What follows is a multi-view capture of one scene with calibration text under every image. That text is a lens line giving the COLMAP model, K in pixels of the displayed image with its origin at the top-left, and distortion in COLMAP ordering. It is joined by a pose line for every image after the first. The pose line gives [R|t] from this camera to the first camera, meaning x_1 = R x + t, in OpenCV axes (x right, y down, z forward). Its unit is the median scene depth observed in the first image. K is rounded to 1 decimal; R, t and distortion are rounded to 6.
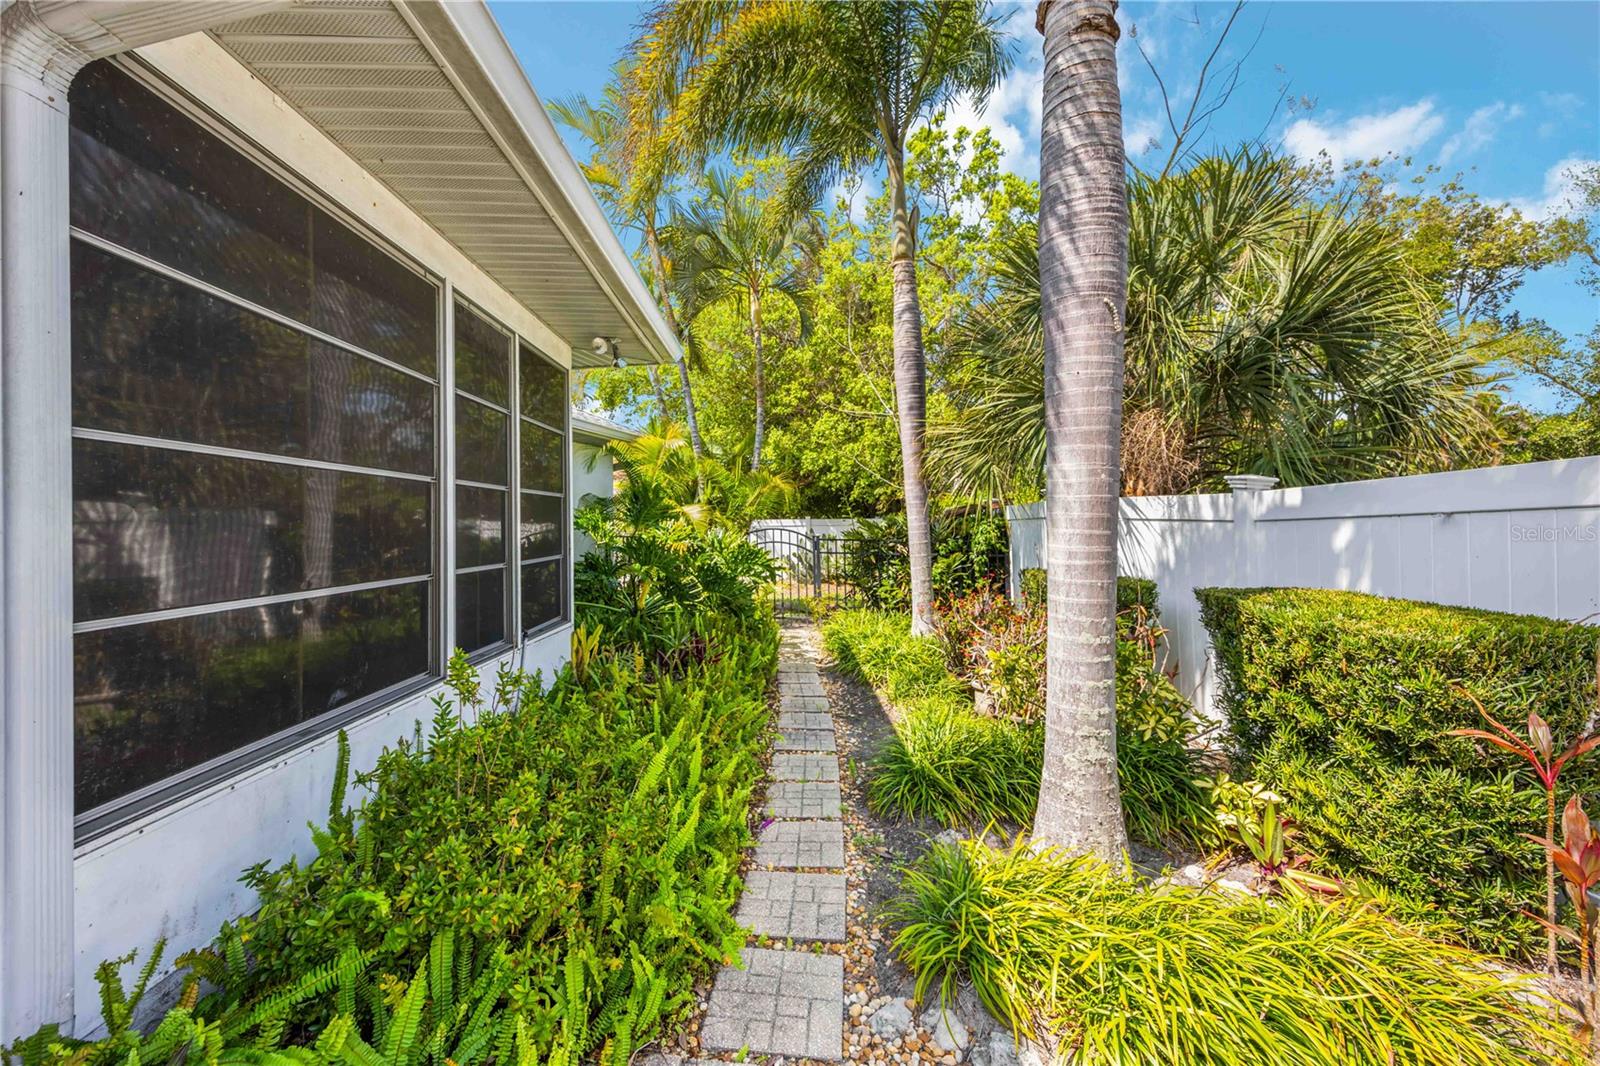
lens RADIAL K [[613.5, 0, 795.1], [0, 613.5, 532.0], [0, 0, 1]] dist [-0.000593, -0.000094]
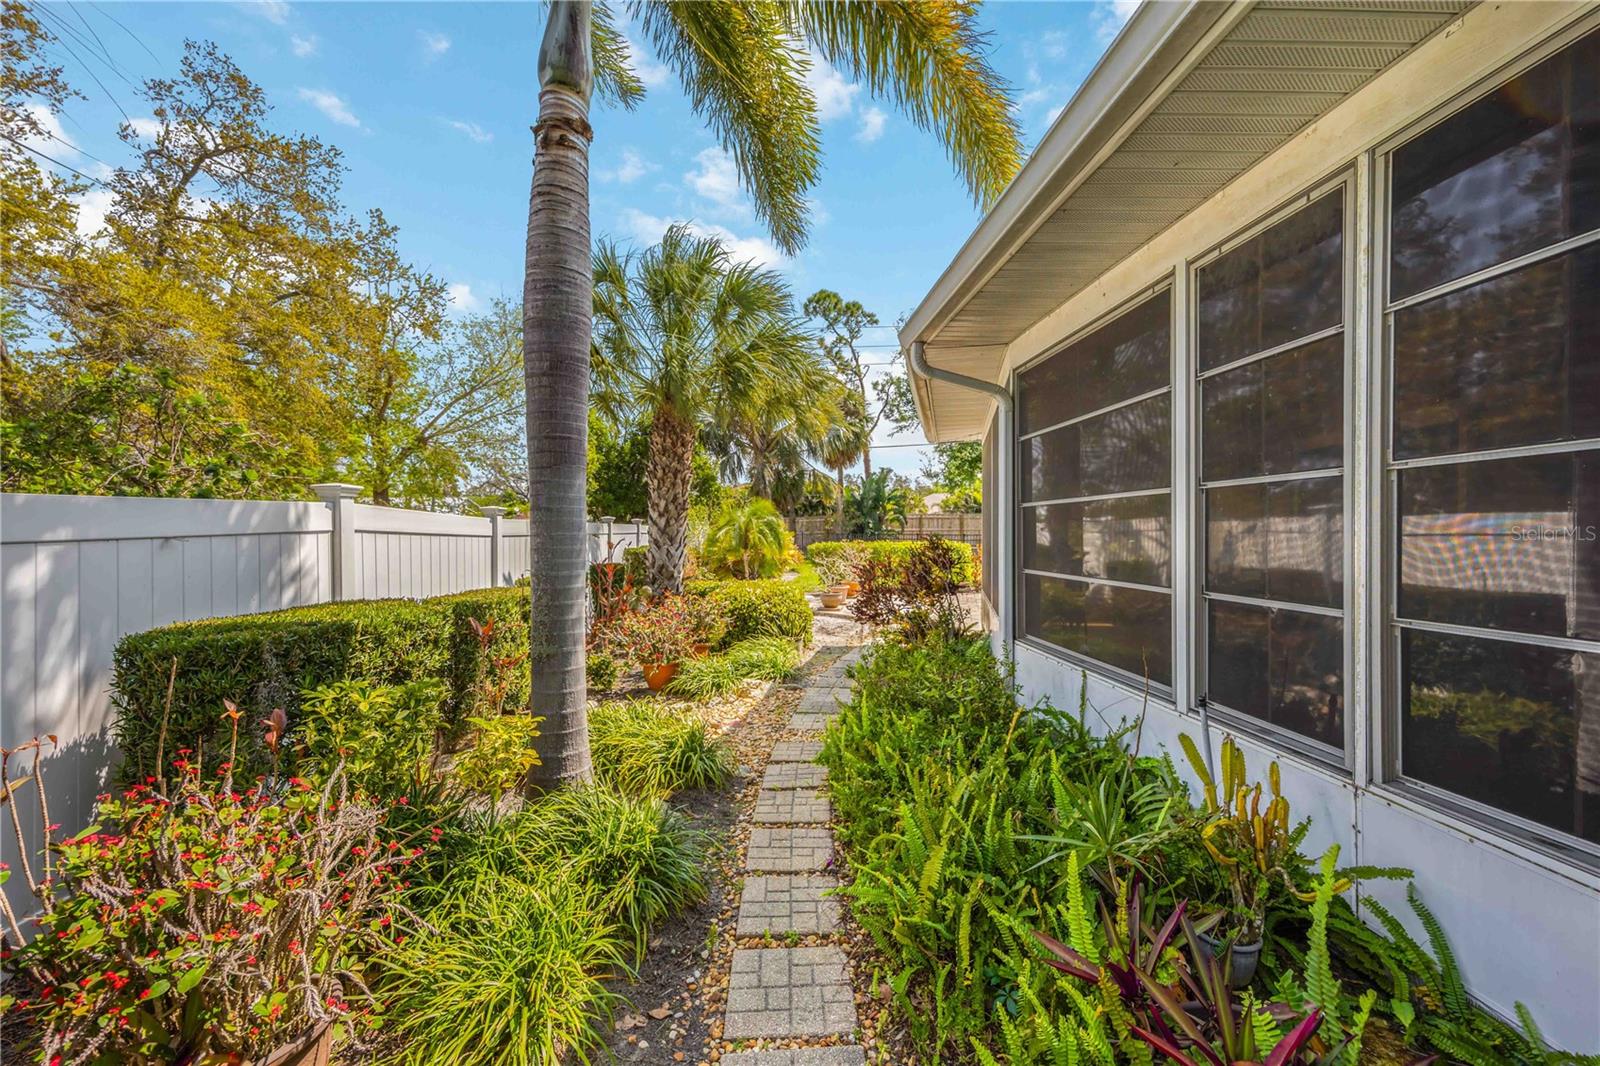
lens RADIAL K [[613.5, 0, 795.1], [0, 613.5, 532.0], [0, 0, 1]] dist [-0.000593, -0.000094]
pose [[-0.999902, 0.011999, -0.007250, 0.003185], [0.011971, 0.999921, 0.003785, -0.029940], [0.007295, 0.003698, -0.999967, 1.973662]]
